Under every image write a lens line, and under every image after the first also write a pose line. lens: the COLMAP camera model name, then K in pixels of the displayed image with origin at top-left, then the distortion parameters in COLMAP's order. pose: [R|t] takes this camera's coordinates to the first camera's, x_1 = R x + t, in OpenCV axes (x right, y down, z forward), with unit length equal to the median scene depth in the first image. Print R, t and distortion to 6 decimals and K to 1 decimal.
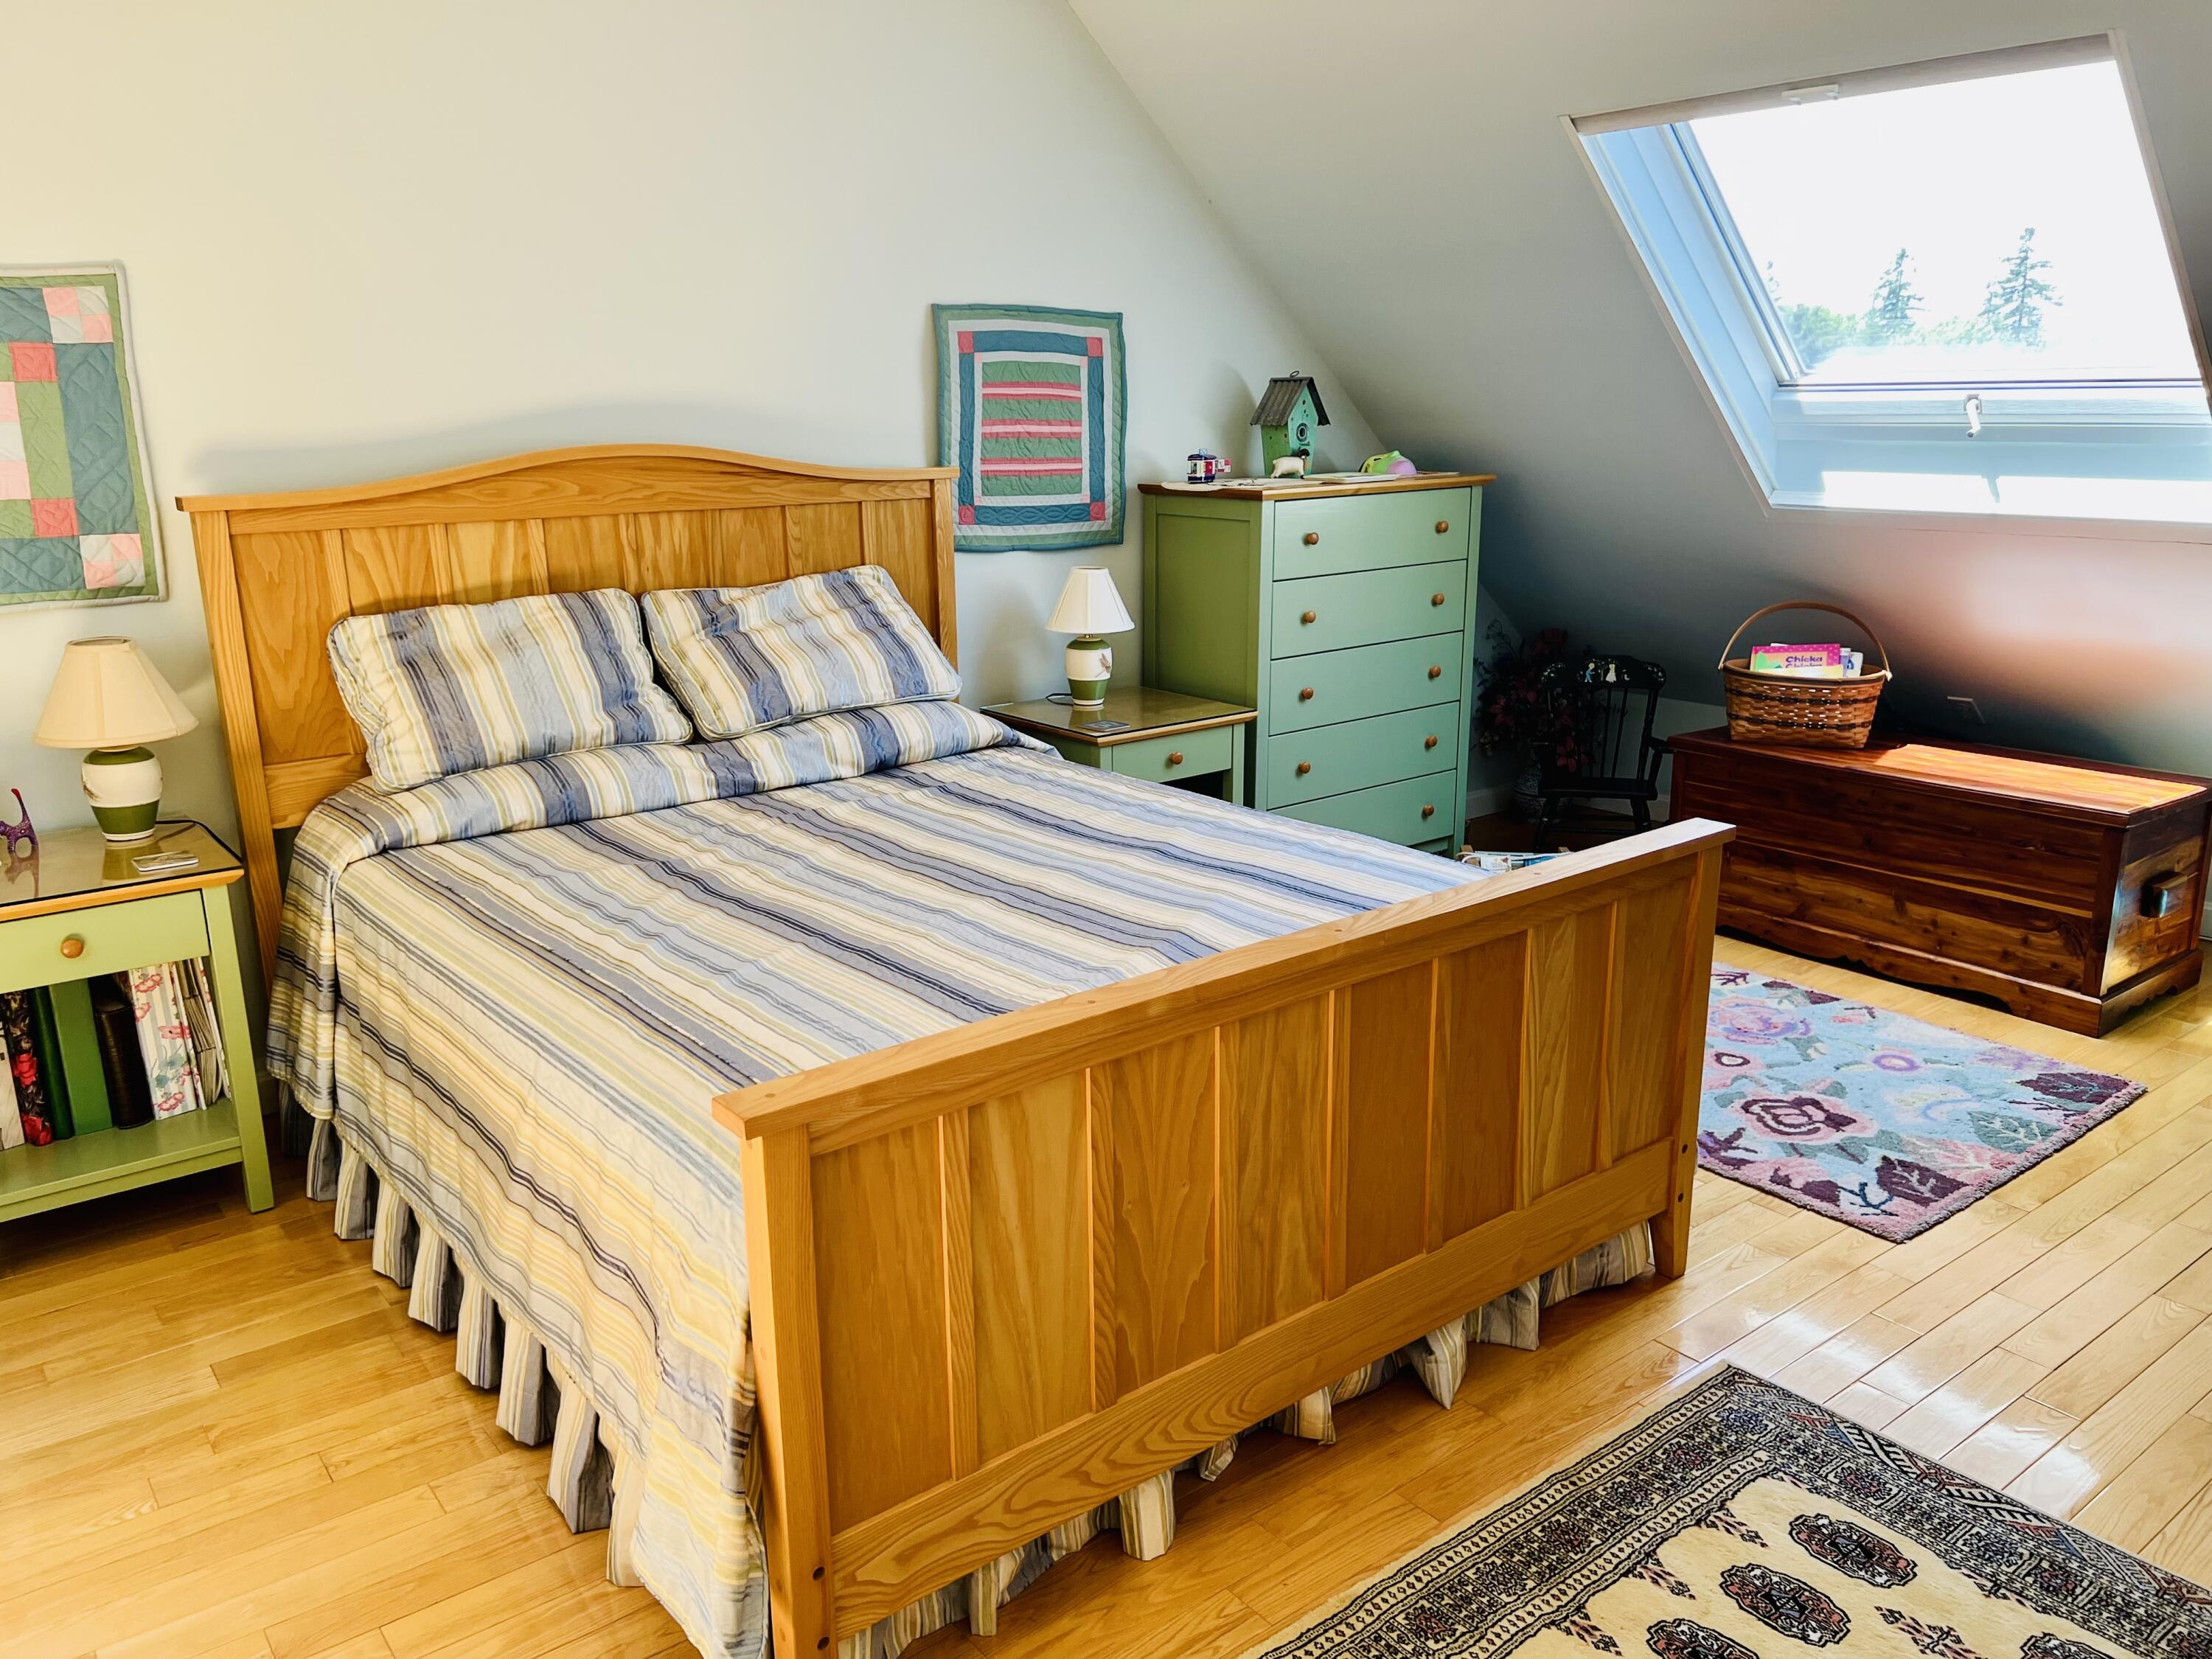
lens RADIAL K [[1656.7, 0, 1120.7], [0, 1656.7, 828.0], [0, 0, 1]] dist [0.061220, -0.074271]
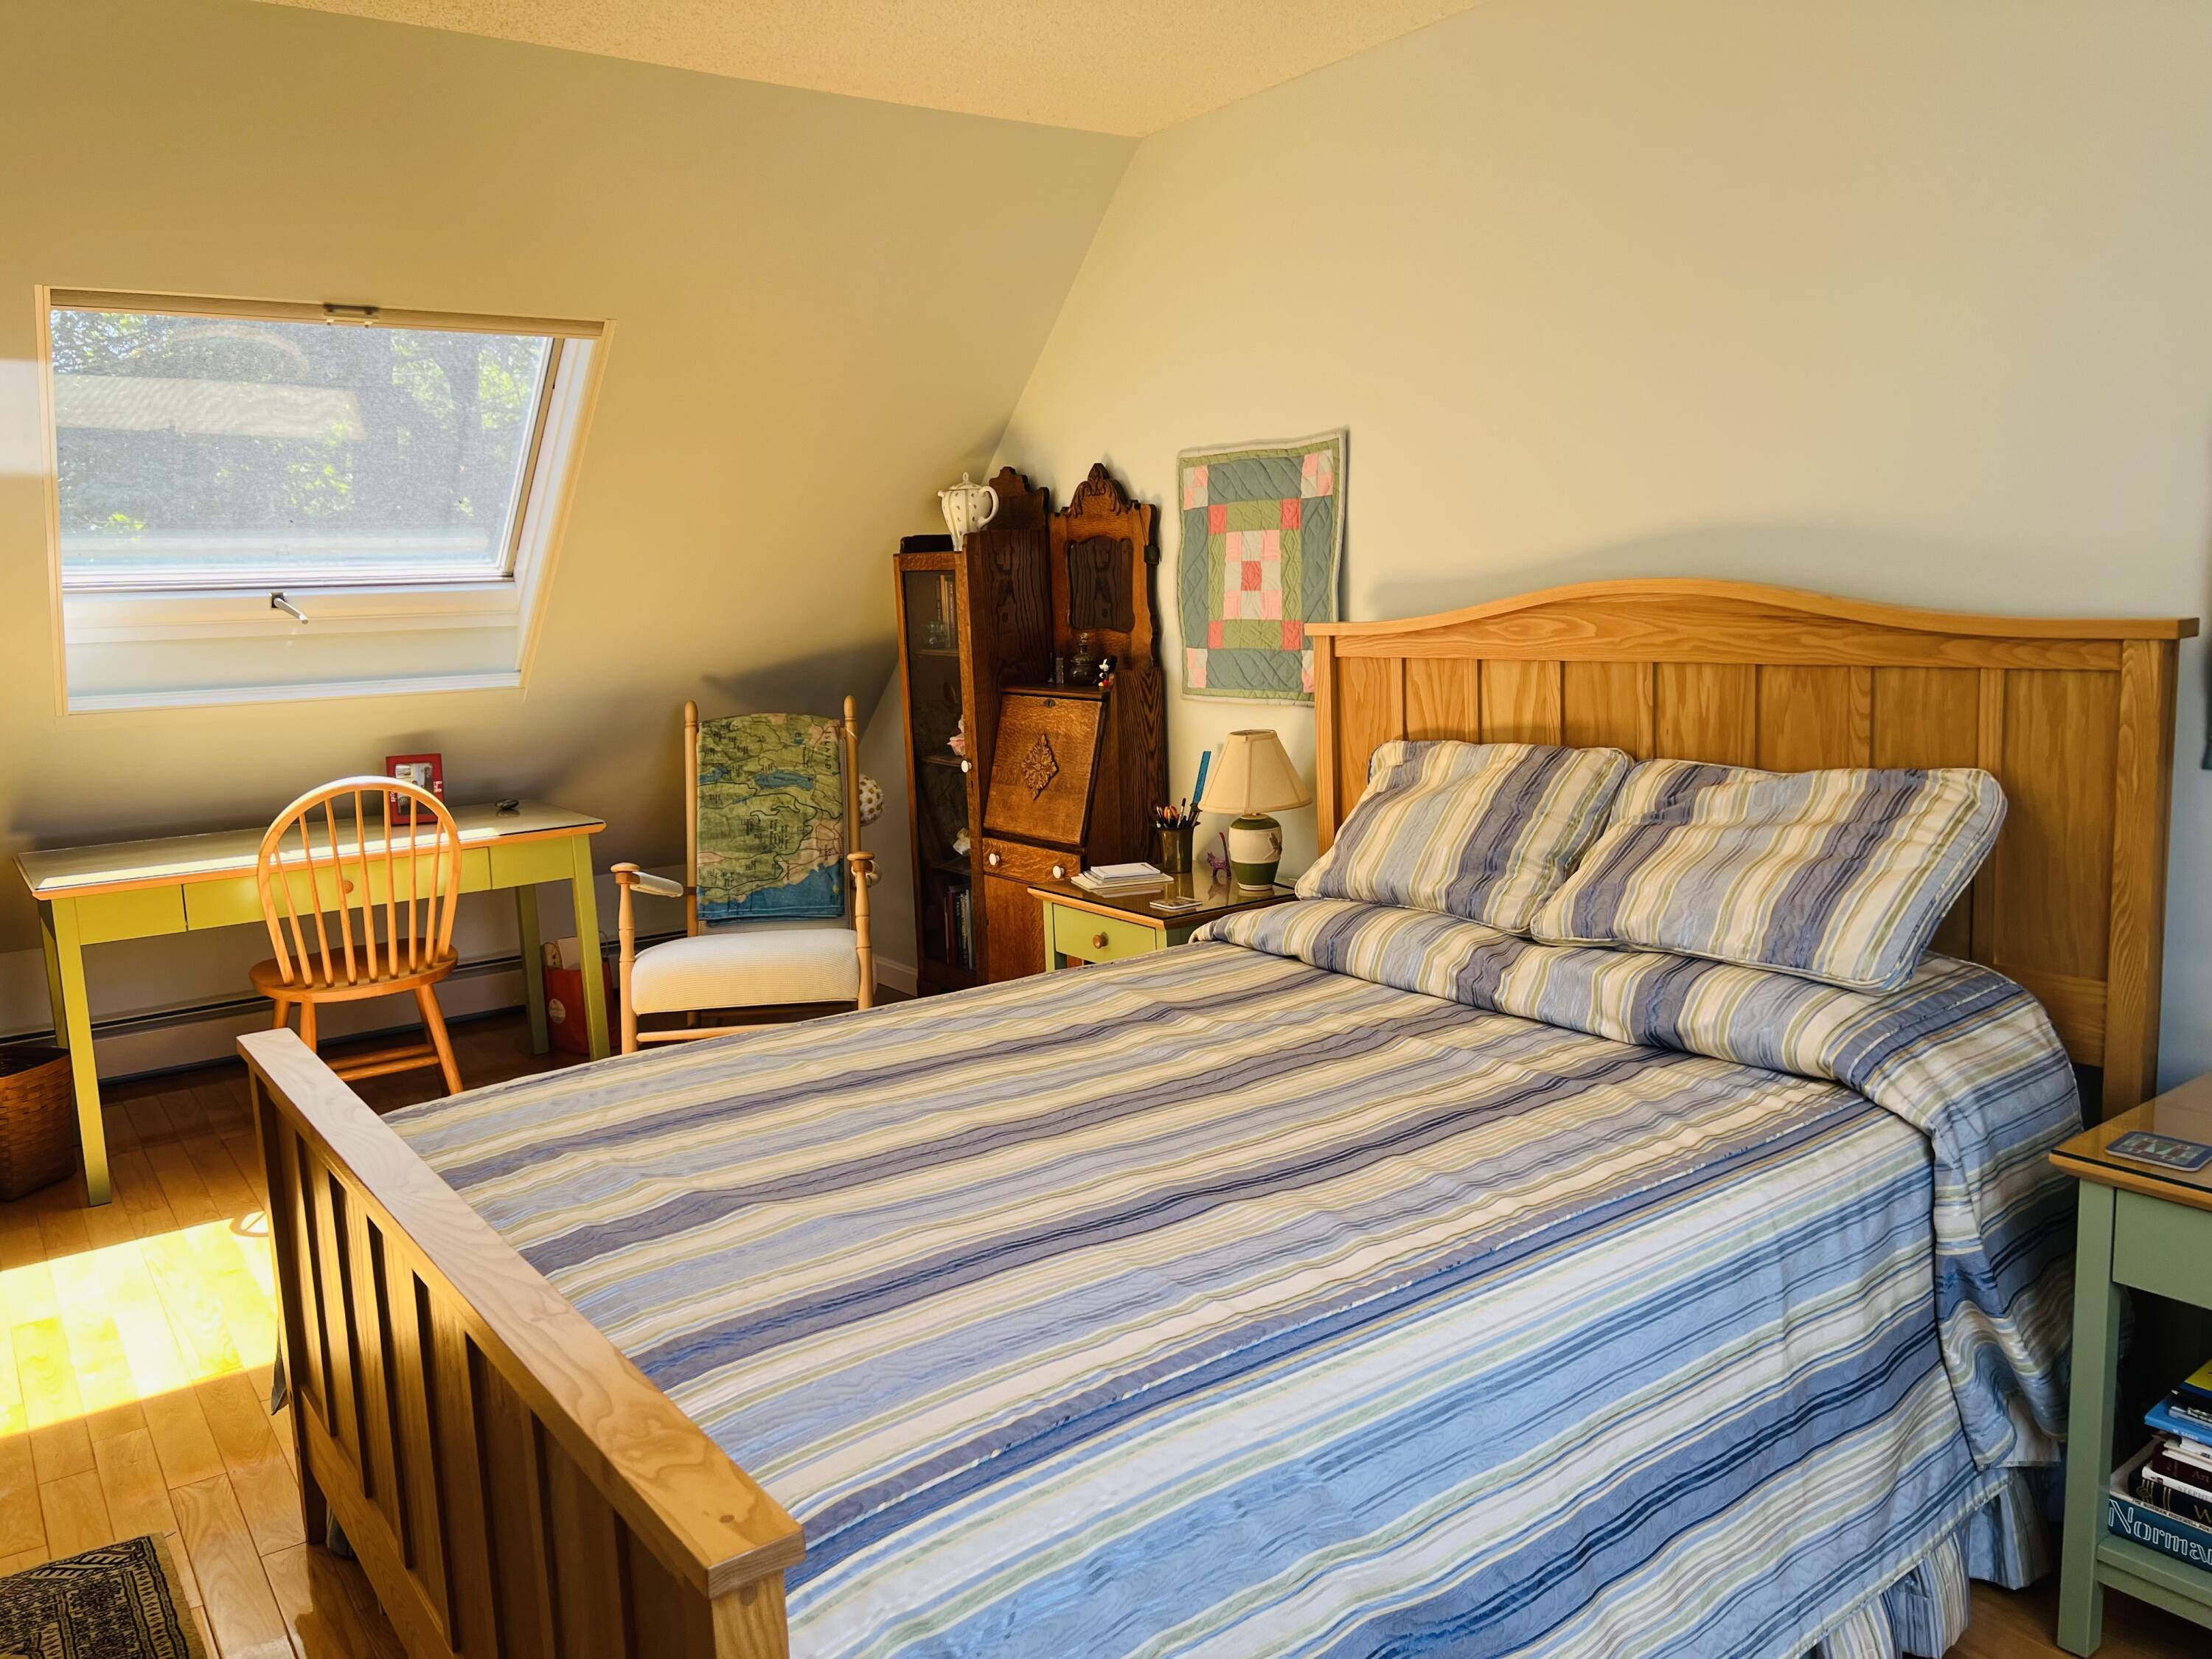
lens RADIAL K [[1656.7, 0, 1120.7], [0, 1656.7, 828.0], [0, 0, 1]] dist [0.061220, -0.074271]
pose [[-0.043978, 0.158705, -0.986346, 0.538382], [-0.221742, 0.961124, 0.164533, -0.189070], [0.974113, 0.225950, -0.007076, 0.778989]]
